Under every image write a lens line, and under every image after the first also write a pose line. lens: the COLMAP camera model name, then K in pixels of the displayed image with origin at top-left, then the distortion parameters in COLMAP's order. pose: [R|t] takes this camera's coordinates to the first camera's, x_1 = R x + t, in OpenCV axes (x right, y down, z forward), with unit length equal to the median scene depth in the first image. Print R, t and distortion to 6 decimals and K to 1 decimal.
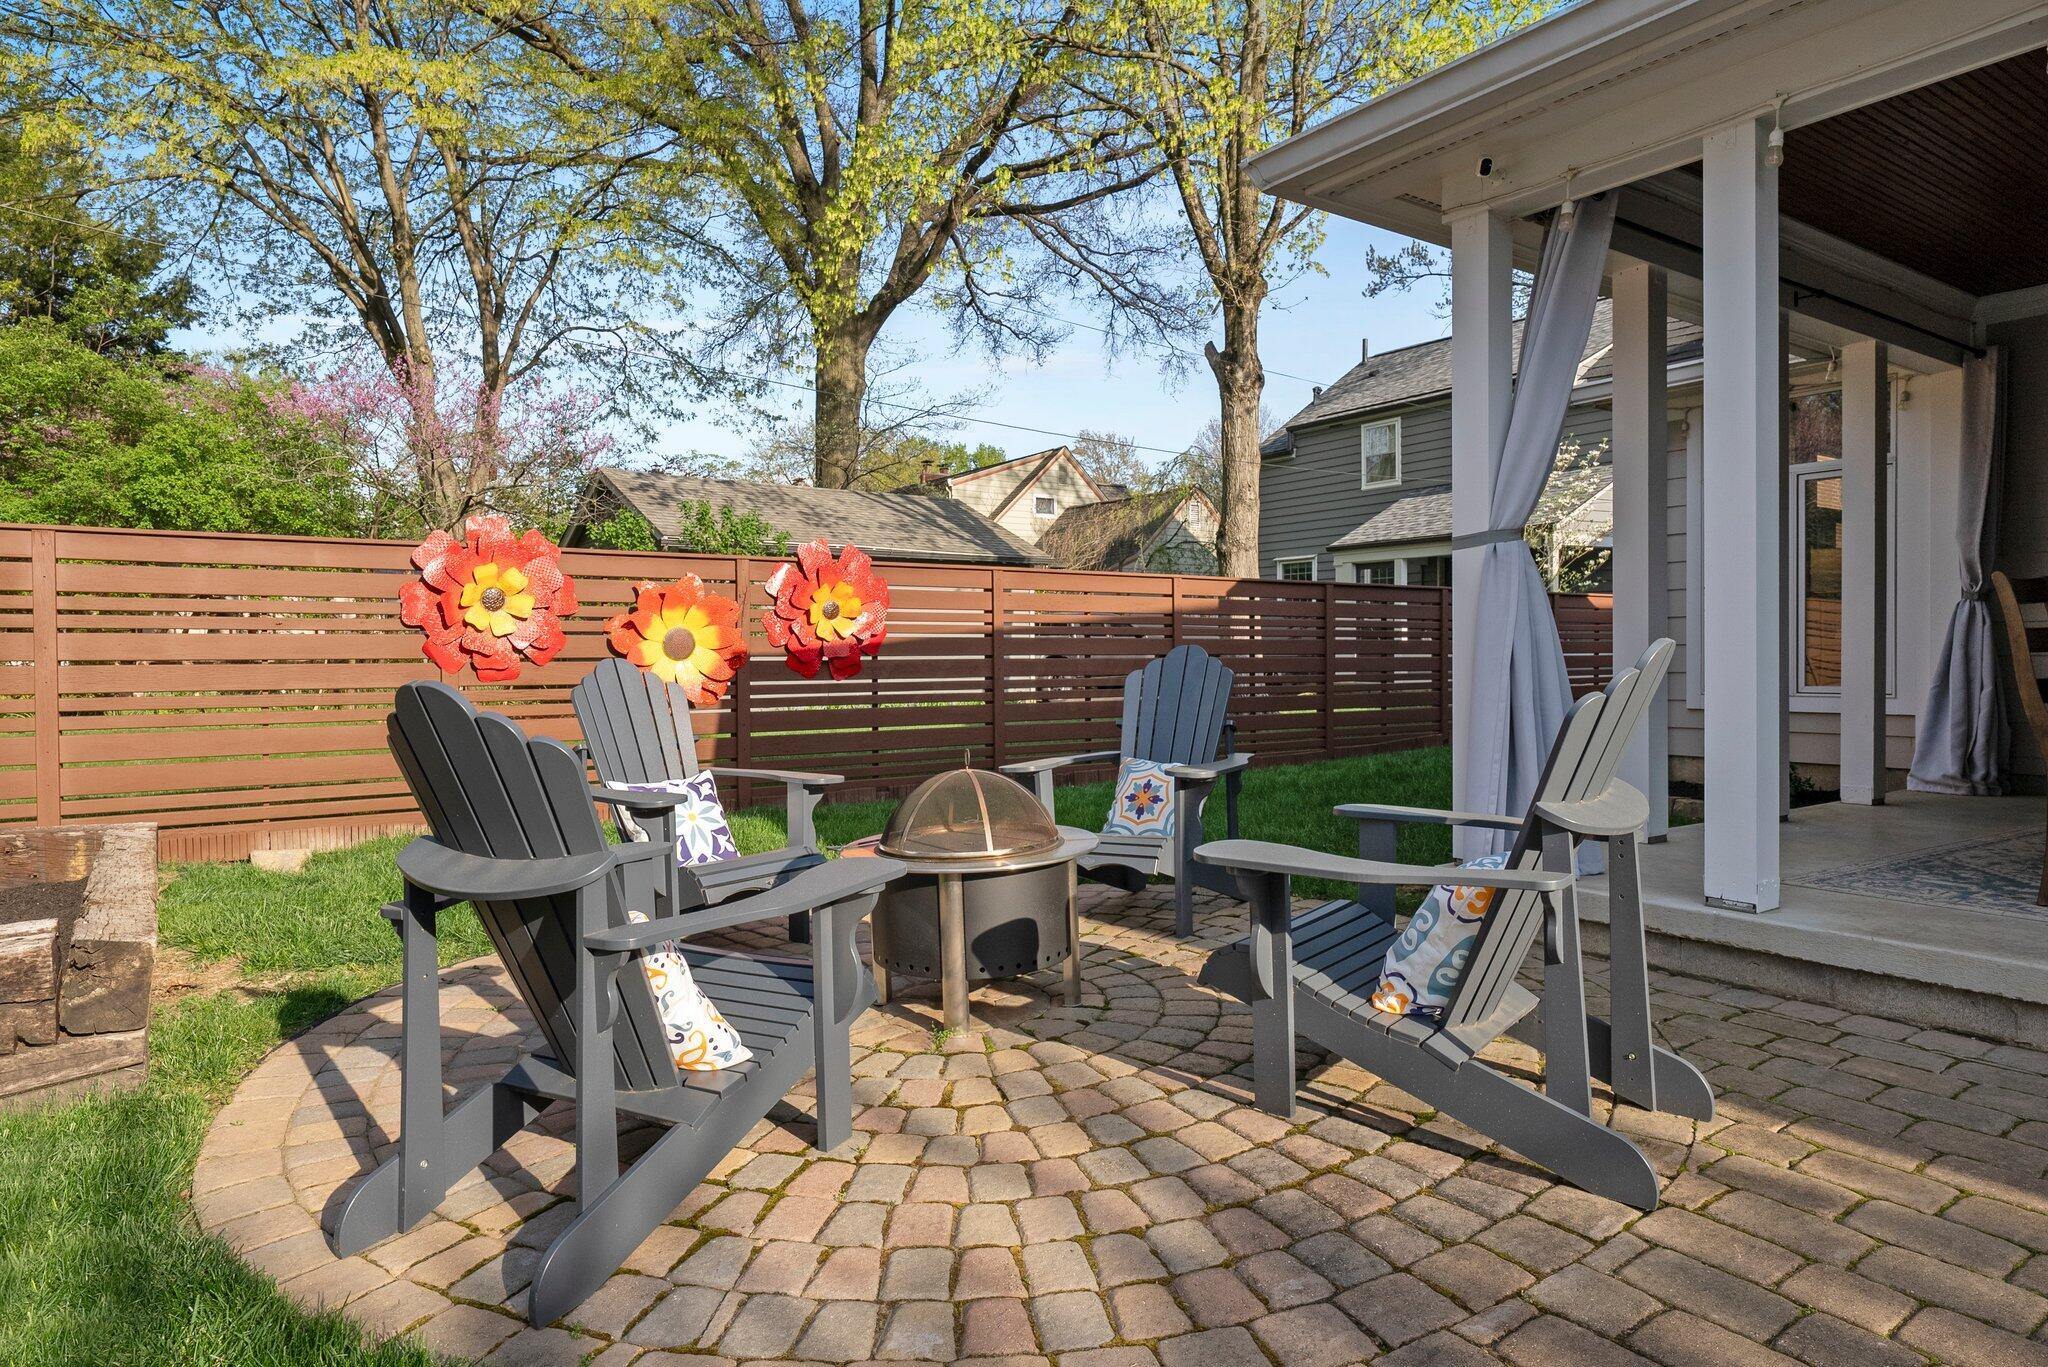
lens RADIAL K [[1221.6, 0, 1024.0], [0, 1221.6, 683.5], [0, 0, 1]] dist [-0.000061, -0.000022]
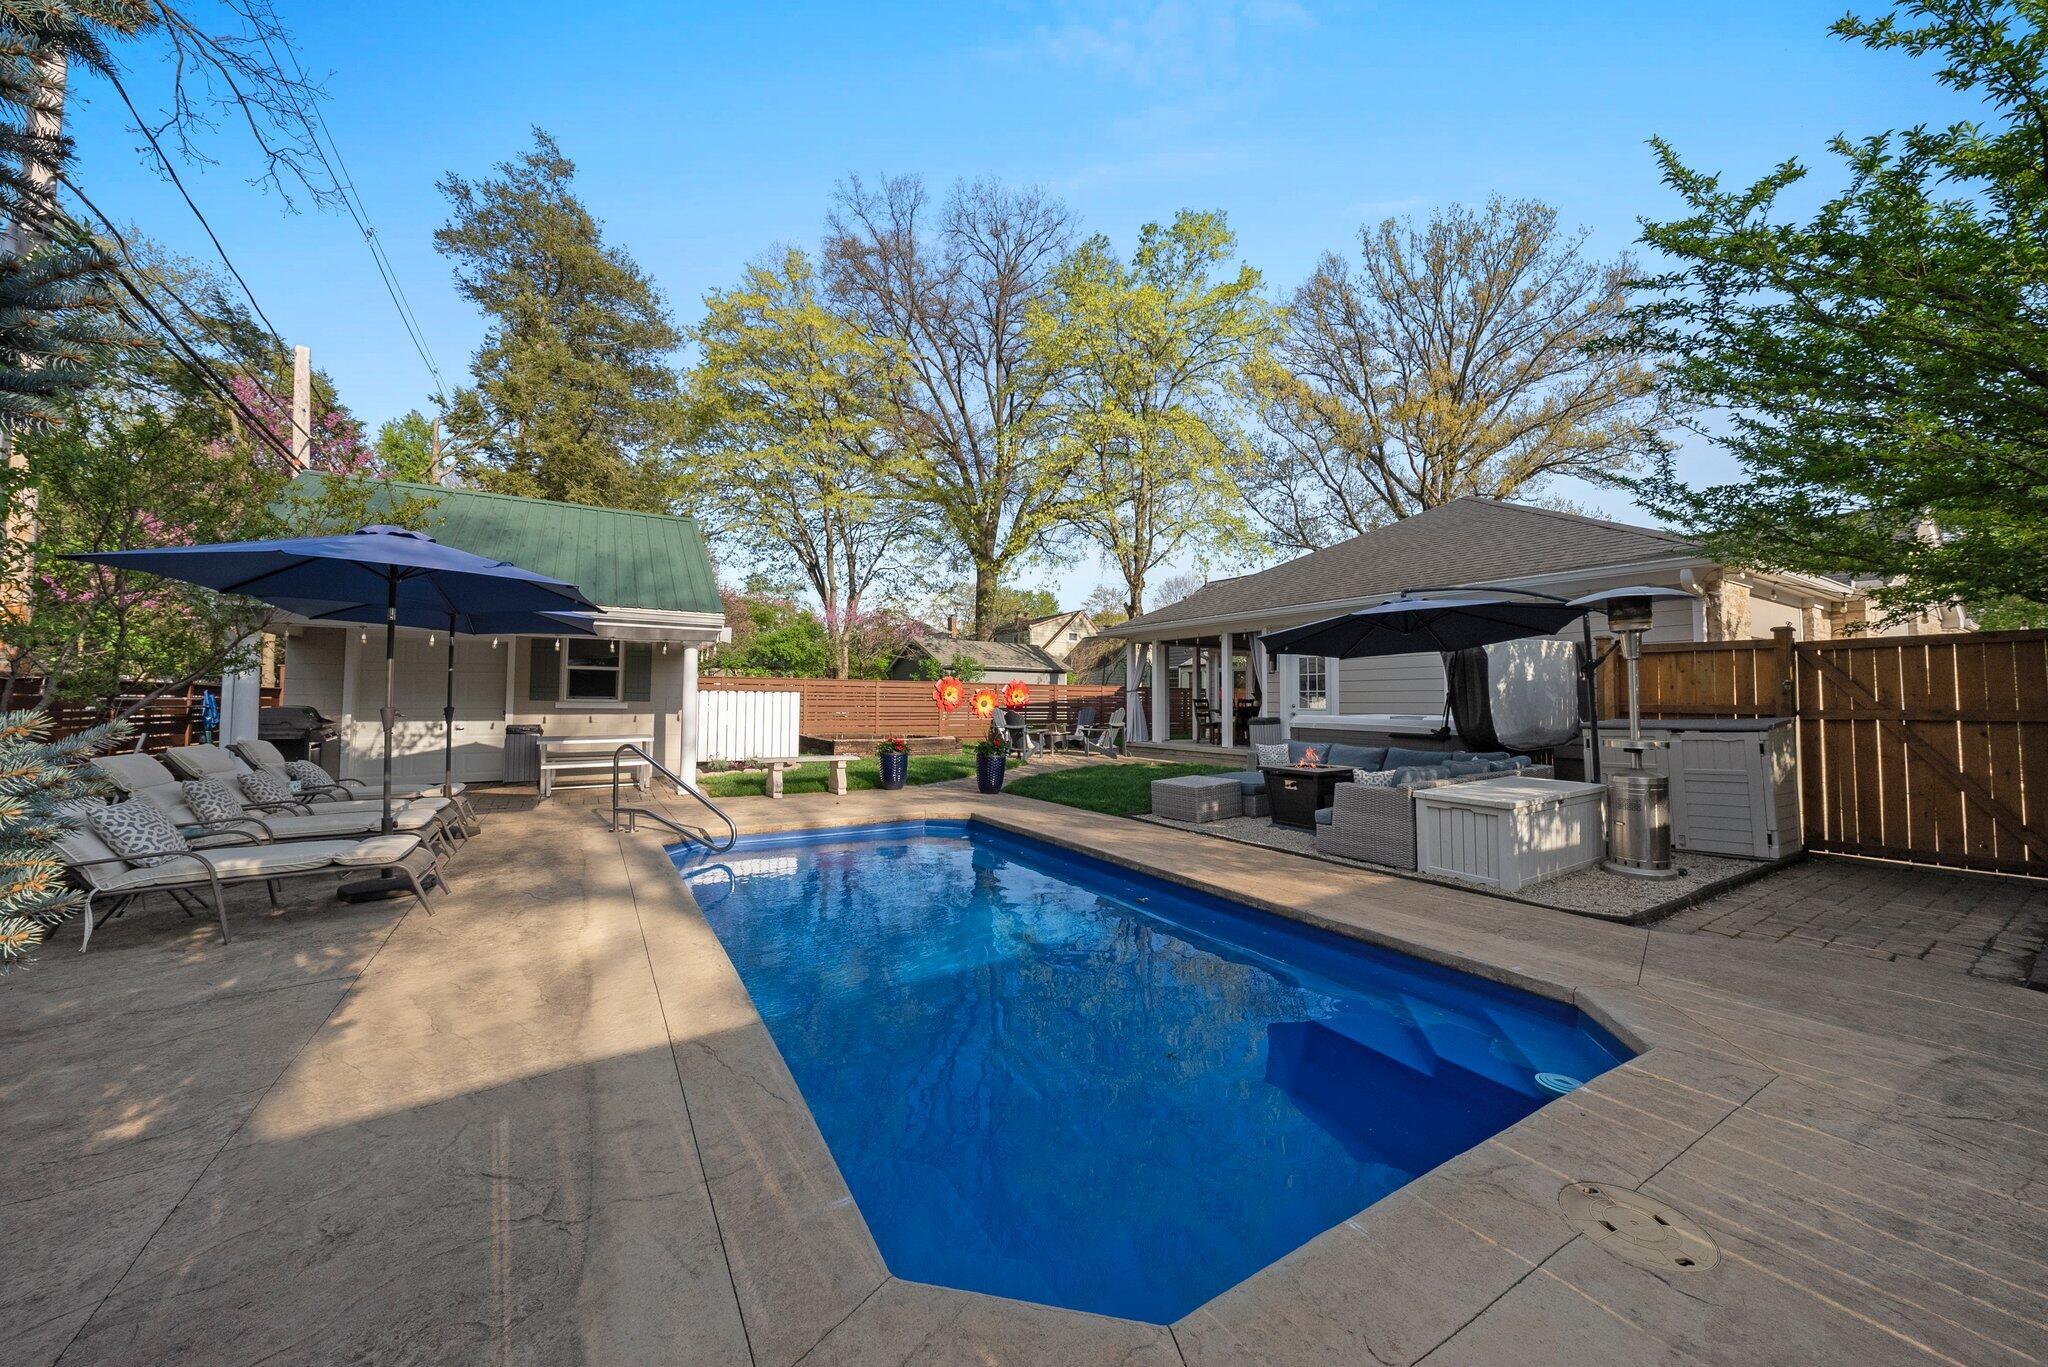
lens RADIAL K [[715.1, 0, 1024.0], [0, 715.1, 683.5], [0, 0, 1]] dist [0.002029, 0.000341]
pose [[0.998414, 0.012816, -0.054821, 0.000914], [-0.015525, 0.998664, -0.049286, 0.004709], [0.054116, 0.050059, 0.997279, -0.360770]]
